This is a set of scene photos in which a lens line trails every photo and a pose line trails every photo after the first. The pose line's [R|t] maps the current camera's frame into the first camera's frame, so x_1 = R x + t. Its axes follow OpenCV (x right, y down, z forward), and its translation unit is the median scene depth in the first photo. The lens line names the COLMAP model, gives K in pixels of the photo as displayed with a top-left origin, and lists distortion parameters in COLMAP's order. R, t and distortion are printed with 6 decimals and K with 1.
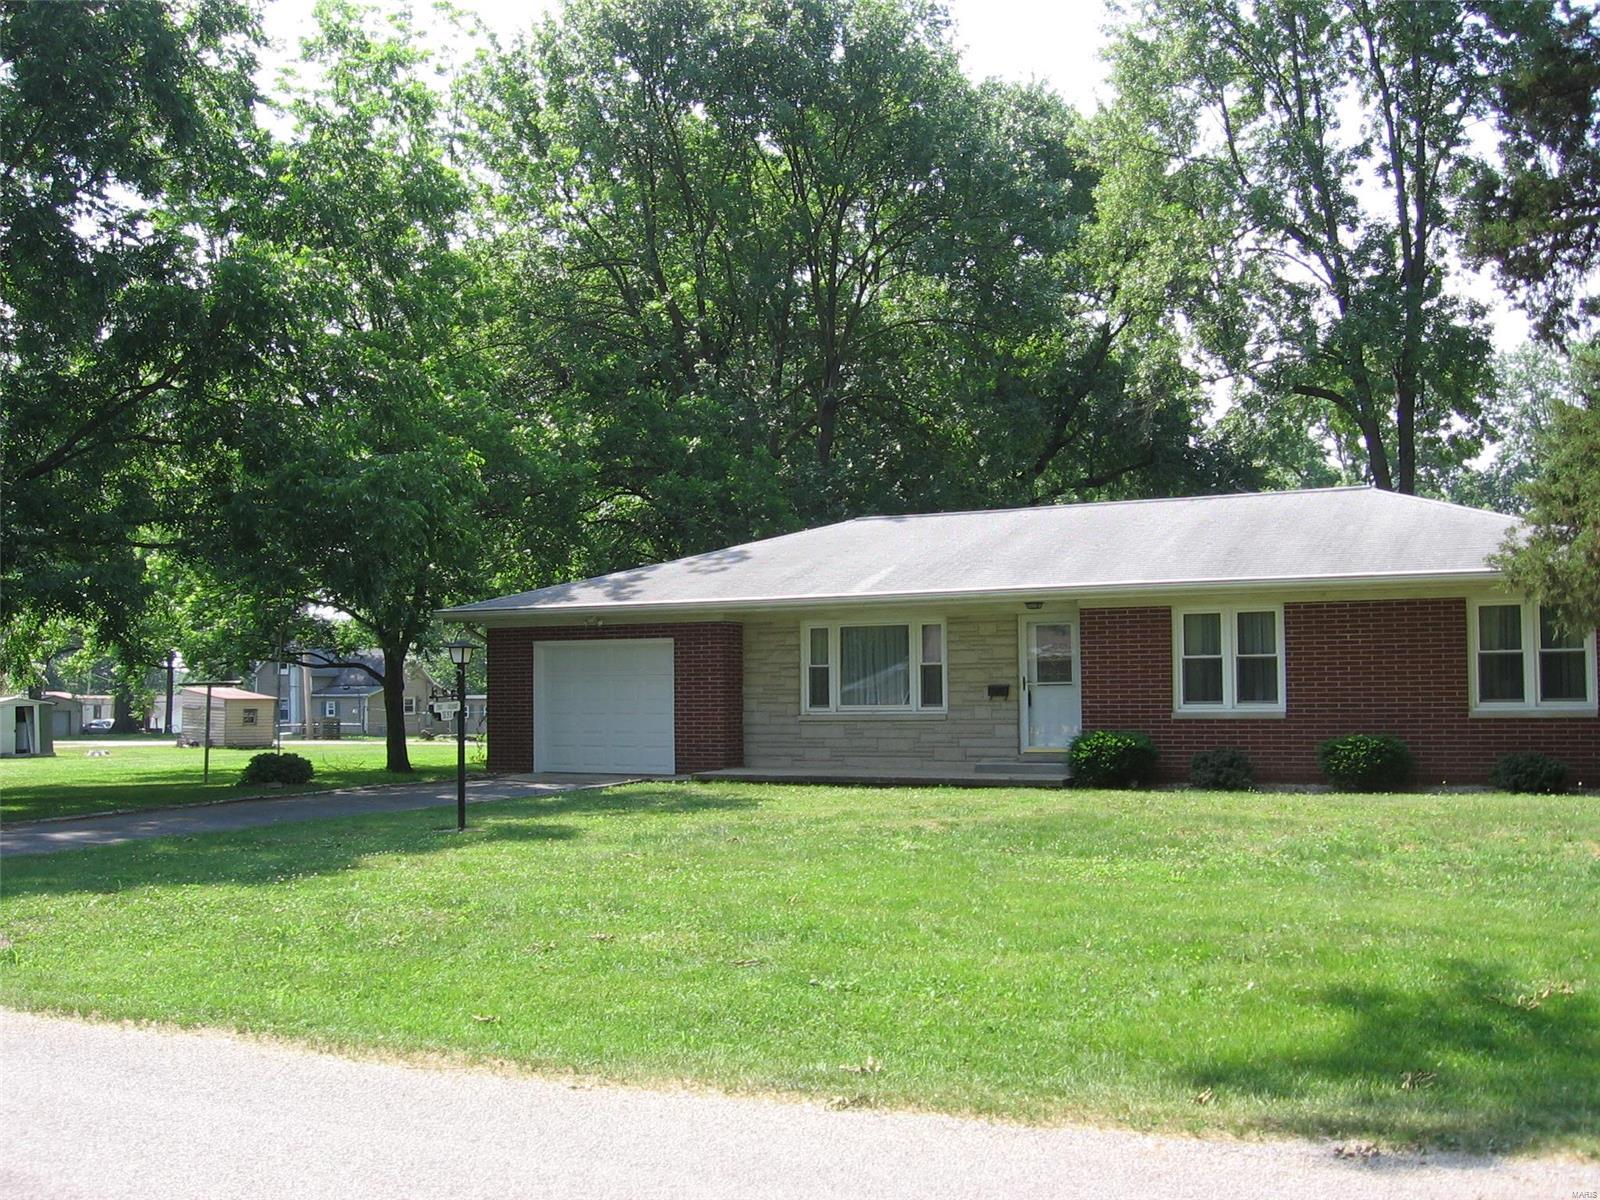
lens RADIAL K [[1686.3, 0, 807.9], [0, 1686.3, 602.5], [0, 0, 1]] dist [-0.126845, 0.064937]
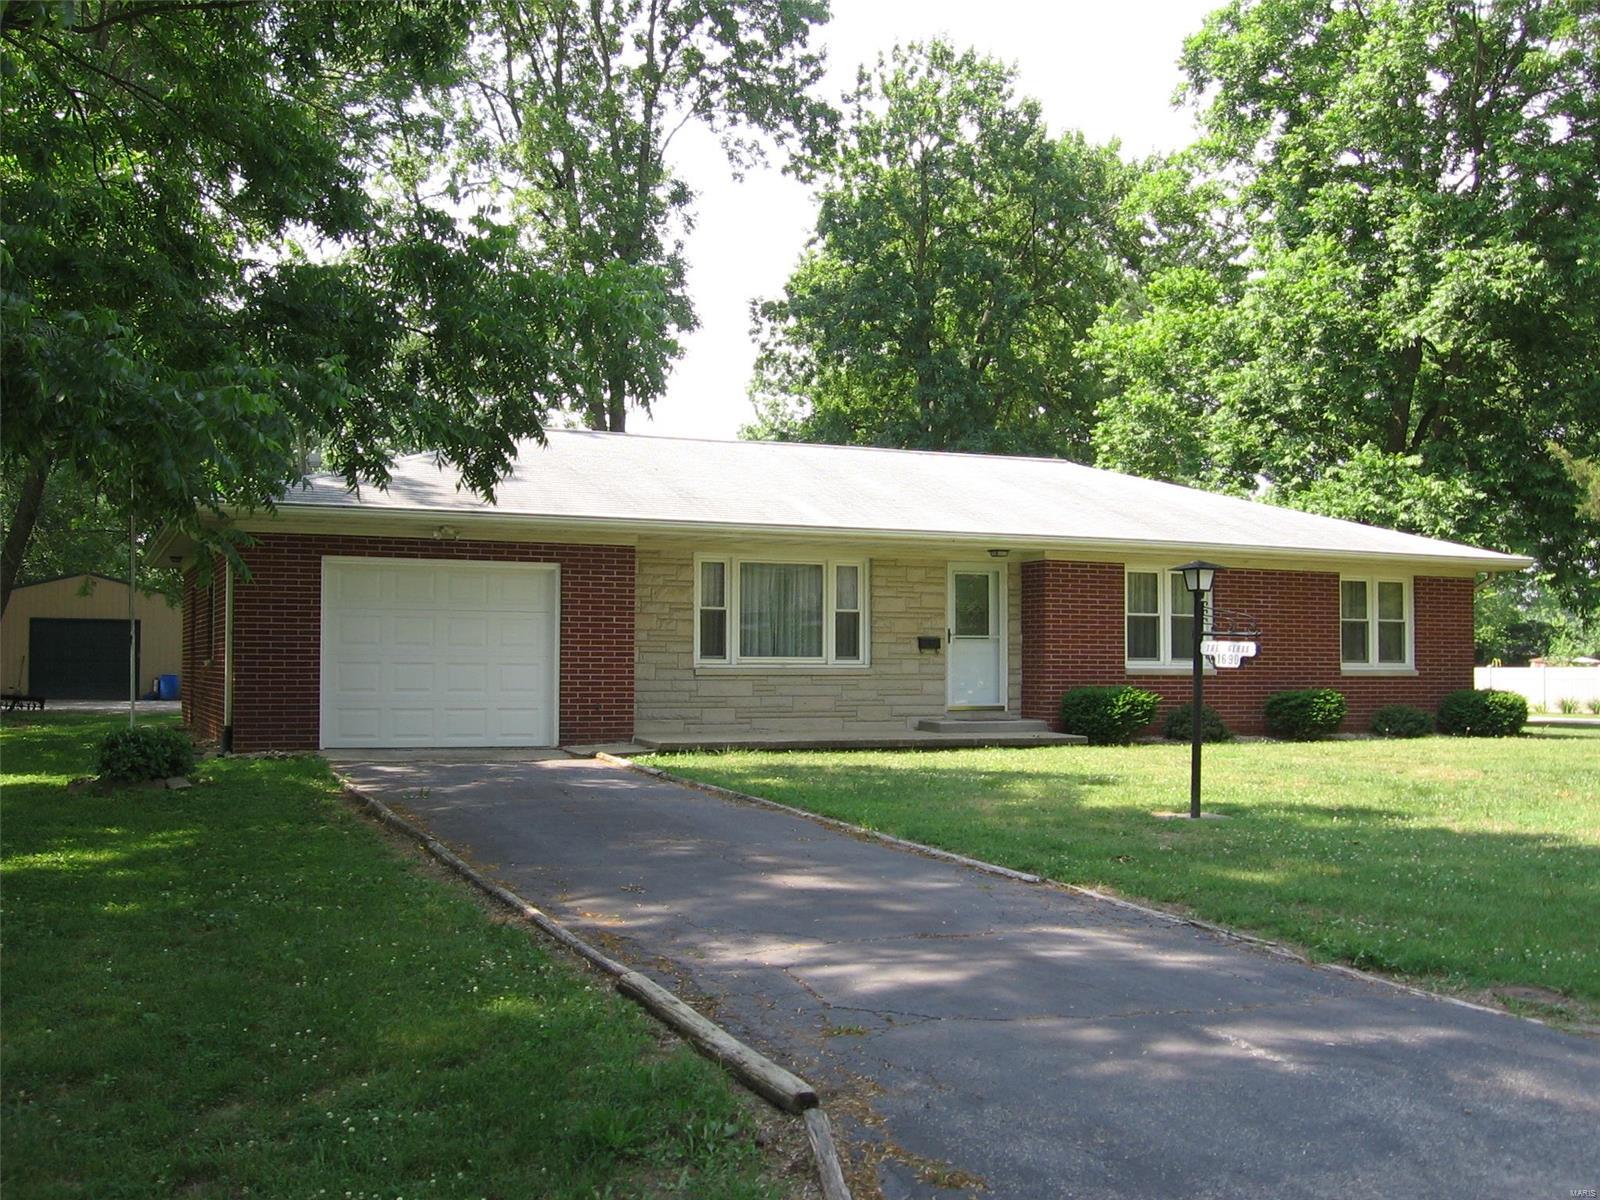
lens RADIAL K [[1686.3, 0, 807.9], [0, 1686.3, 602.5], [0, 0, 1]] dist [-0.126845, 0.064937]
pose [[0.602620, 0.034313, 0.797290, -0.602753], [-0.060352, 0.998174, 0.002658, 0.029538], [-0.795743, -0.049720, 0.603590, 0.462739]]
